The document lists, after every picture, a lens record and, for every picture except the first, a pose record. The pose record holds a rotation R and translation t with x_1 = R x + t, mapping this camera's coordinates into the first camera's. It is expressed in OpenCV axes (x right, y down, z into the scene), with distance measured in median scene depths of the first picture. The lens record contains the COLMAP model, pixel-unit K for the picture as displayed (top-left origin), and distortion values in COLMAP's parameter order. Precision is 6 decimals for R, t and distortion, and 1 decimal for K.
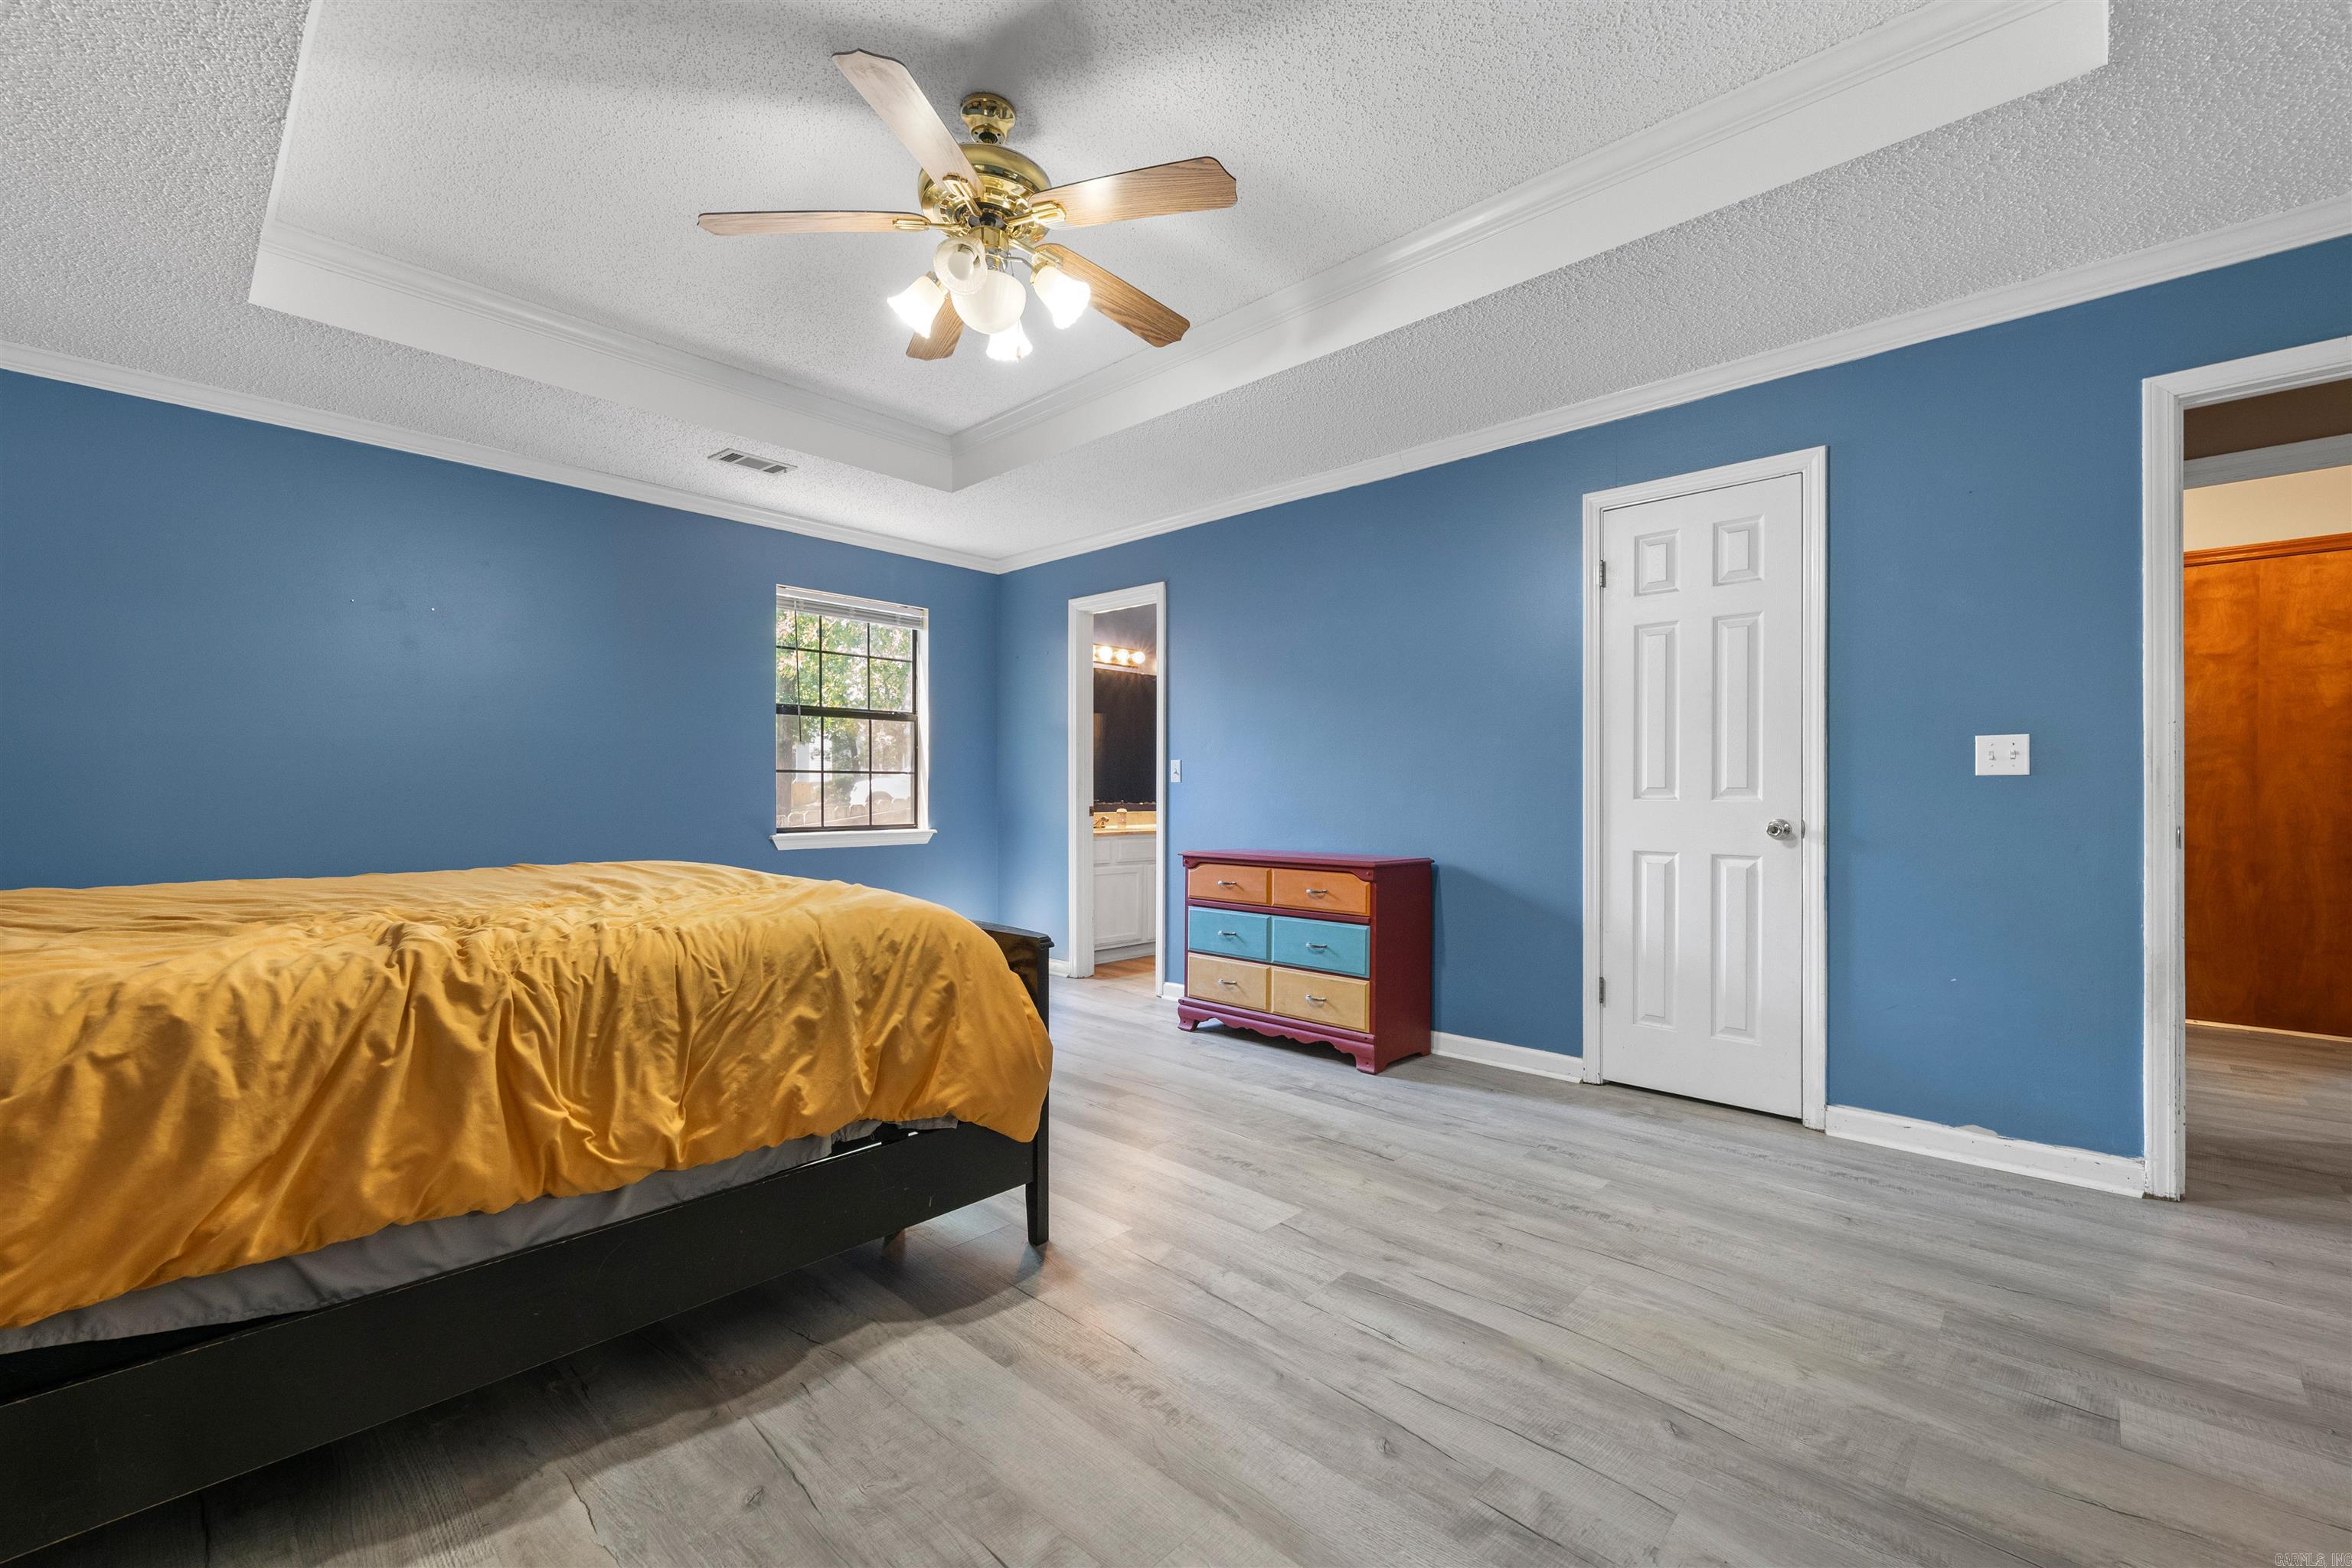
lens RADIAL K [[958.2, 0, 1178.0], [0, 958.2, 794.8], [0, 0, 1]] dist [0.007596, -0.003359]
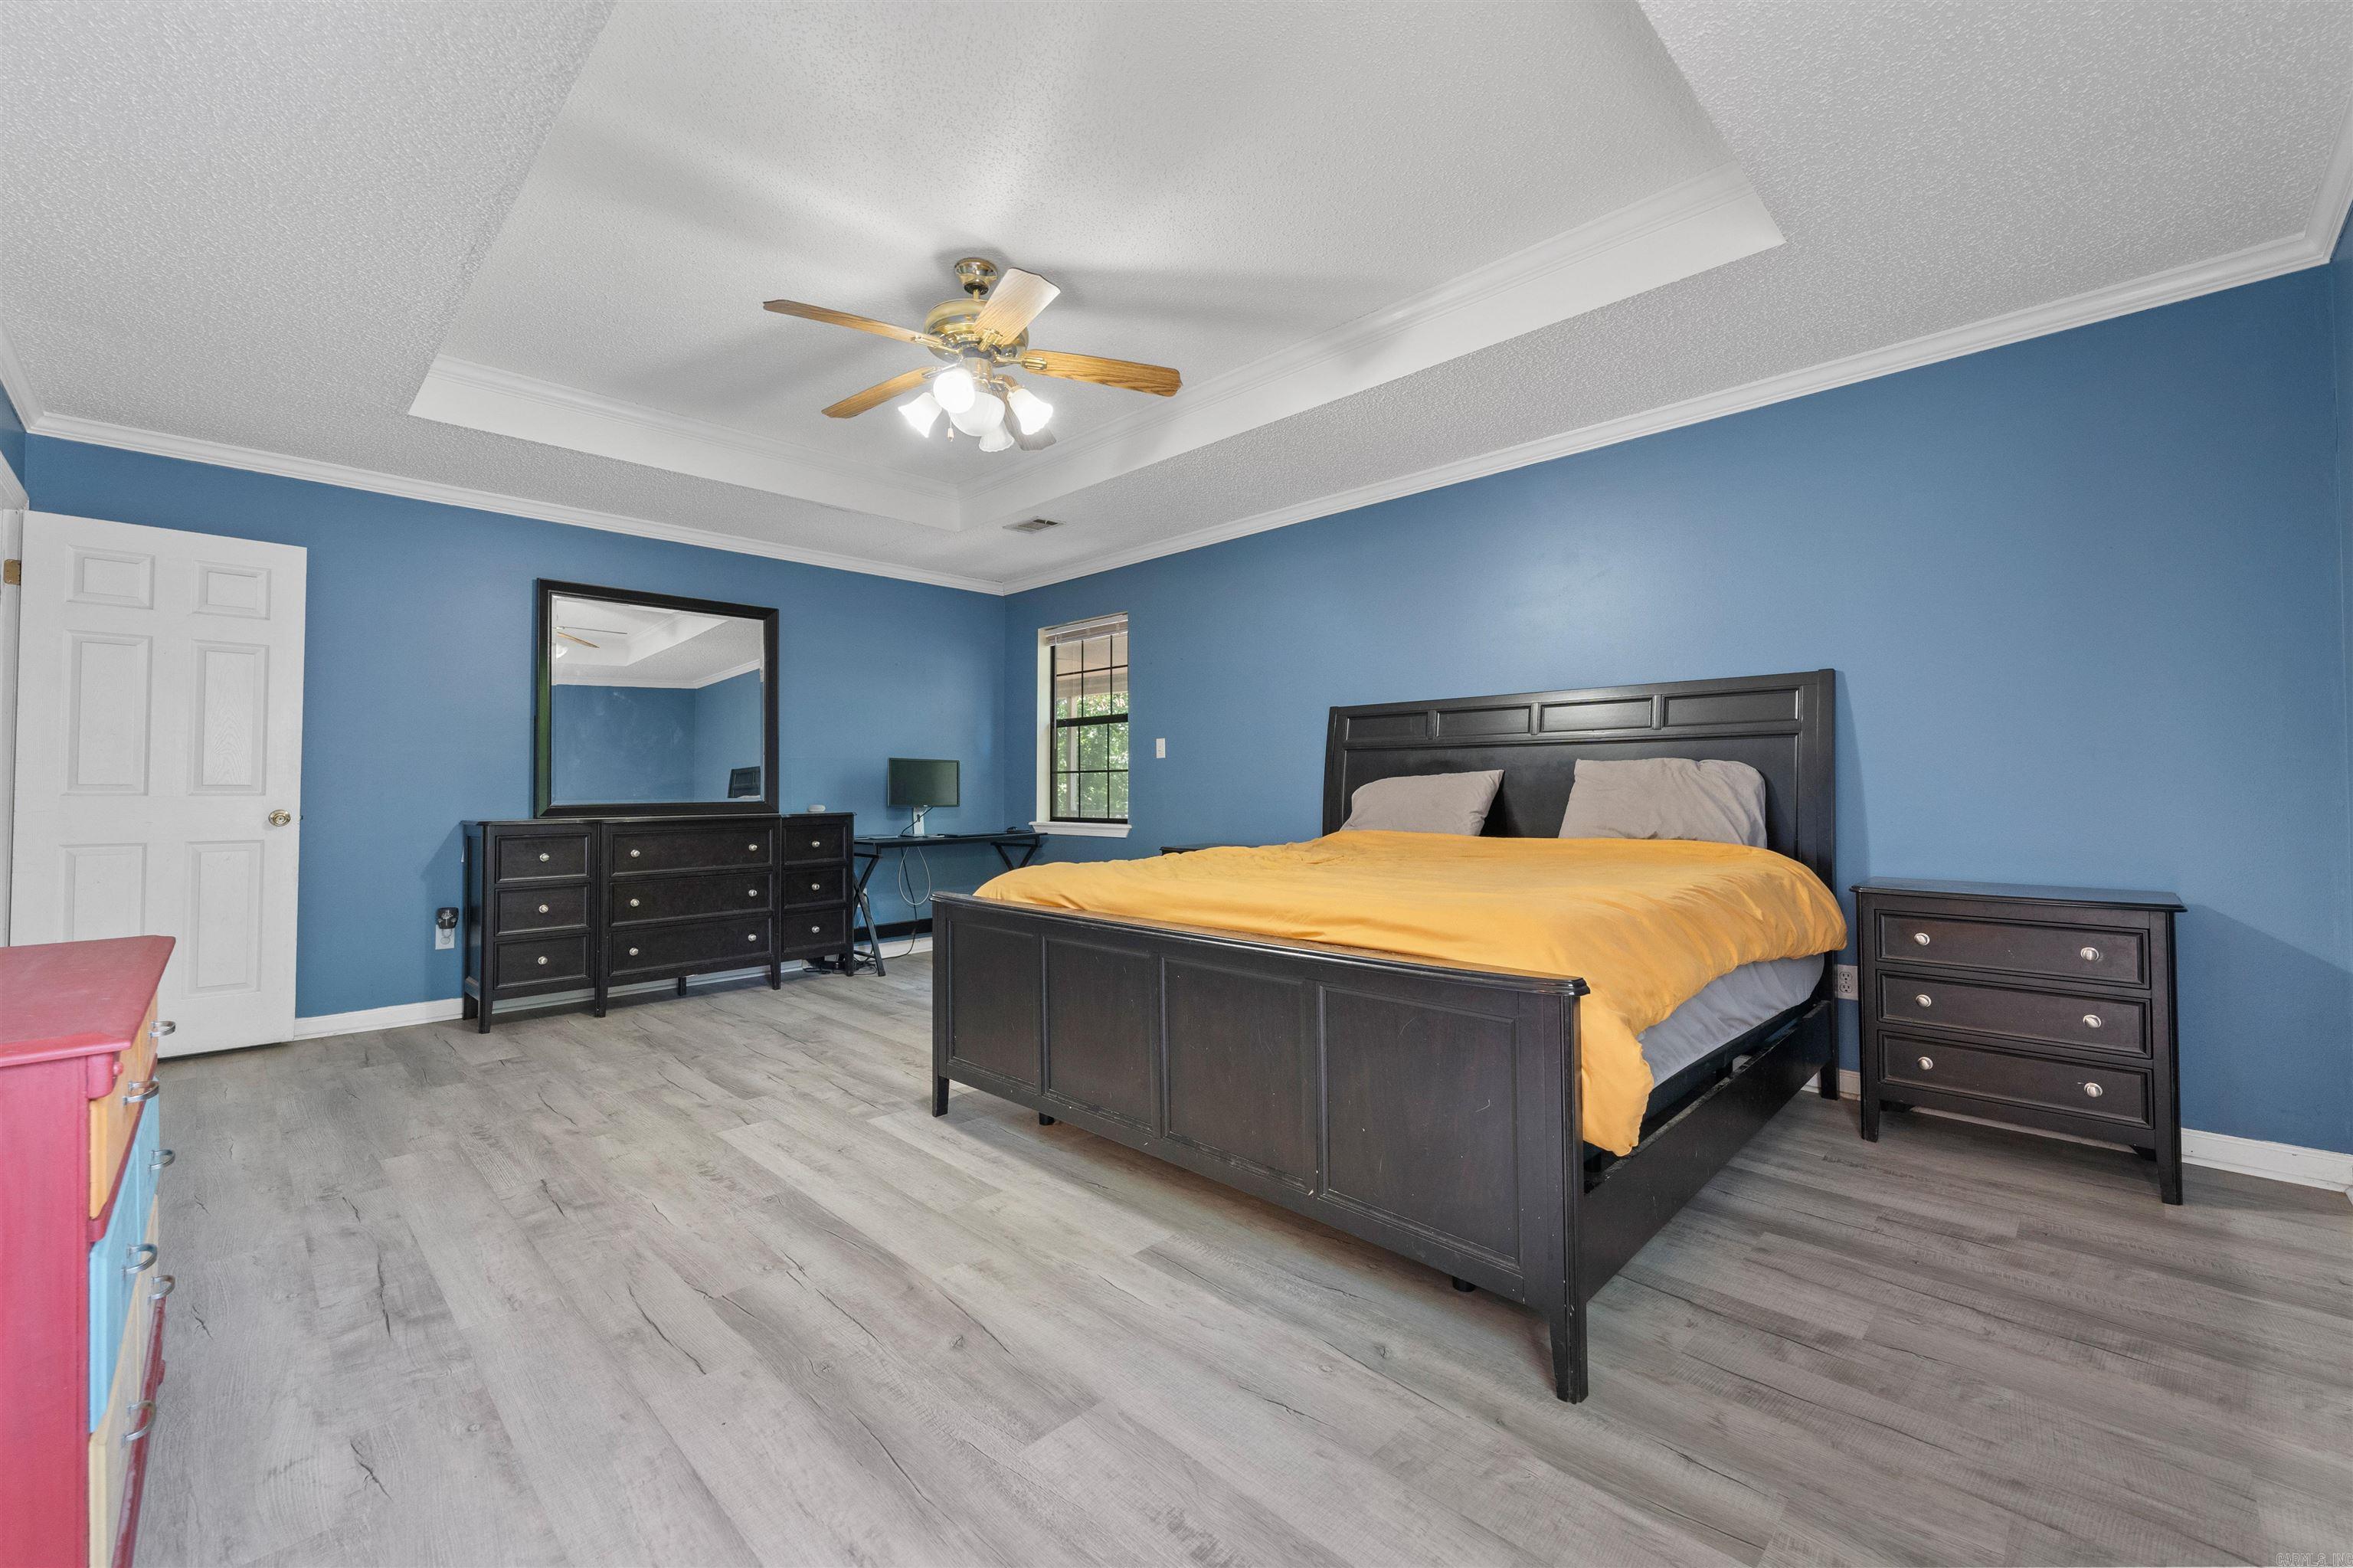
lens RADIAL K [[958.6, 0, 1177.6], [0, 958.6, 769.1], [0, 0, 1]] dist [0.007596, -0.003359]
pose [[-0.999537, -0.000325, 0.030425, -0.509991], [-0.000755, 0.999900, -0.014131, -0.013042], [-0.030418, -0.014148, -0.999437, 2.289800]]
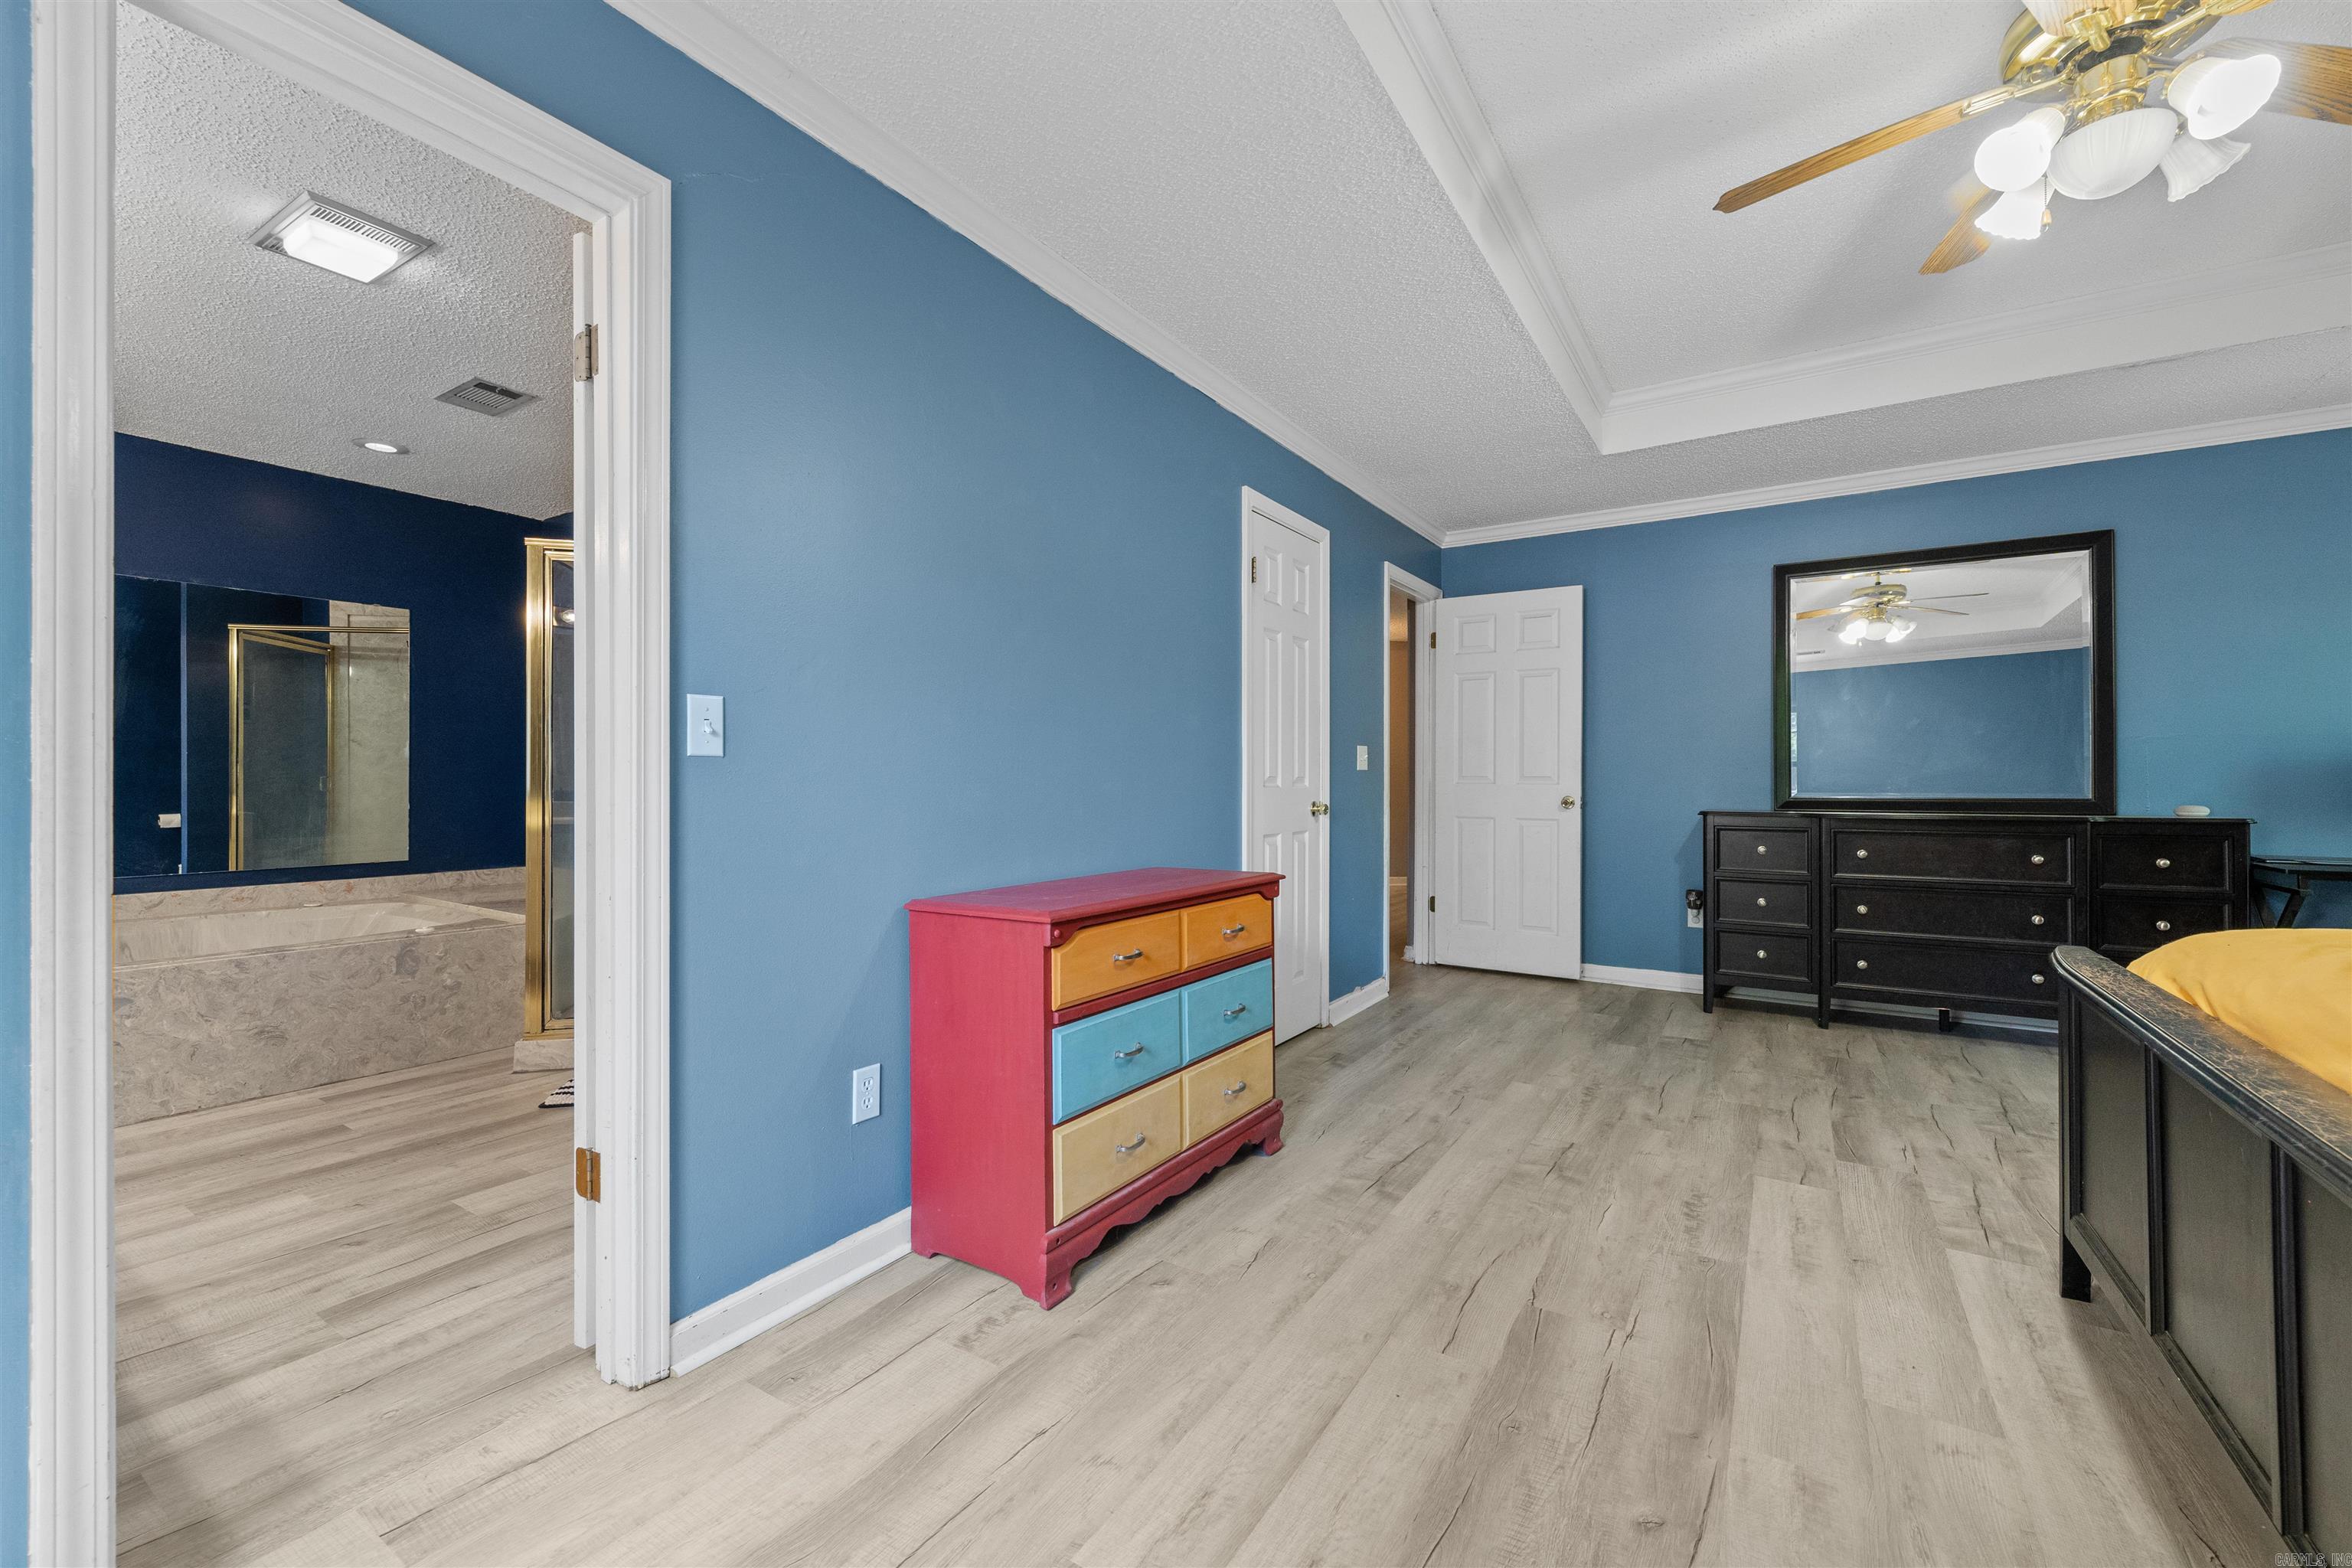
lens RADIAL K [[958.2, 0, 1166.0], [0, 958.2, 771.3], [0, 0, 1]] dist [0.007596, -0.003359]
pose [[-0.169101, 0.004844, 0.985587, -0.838524], [0.002842, 0.999986, -0.004427, -0.012303], [-0.985595, 0.002052, -0.169113, 1.890287]]
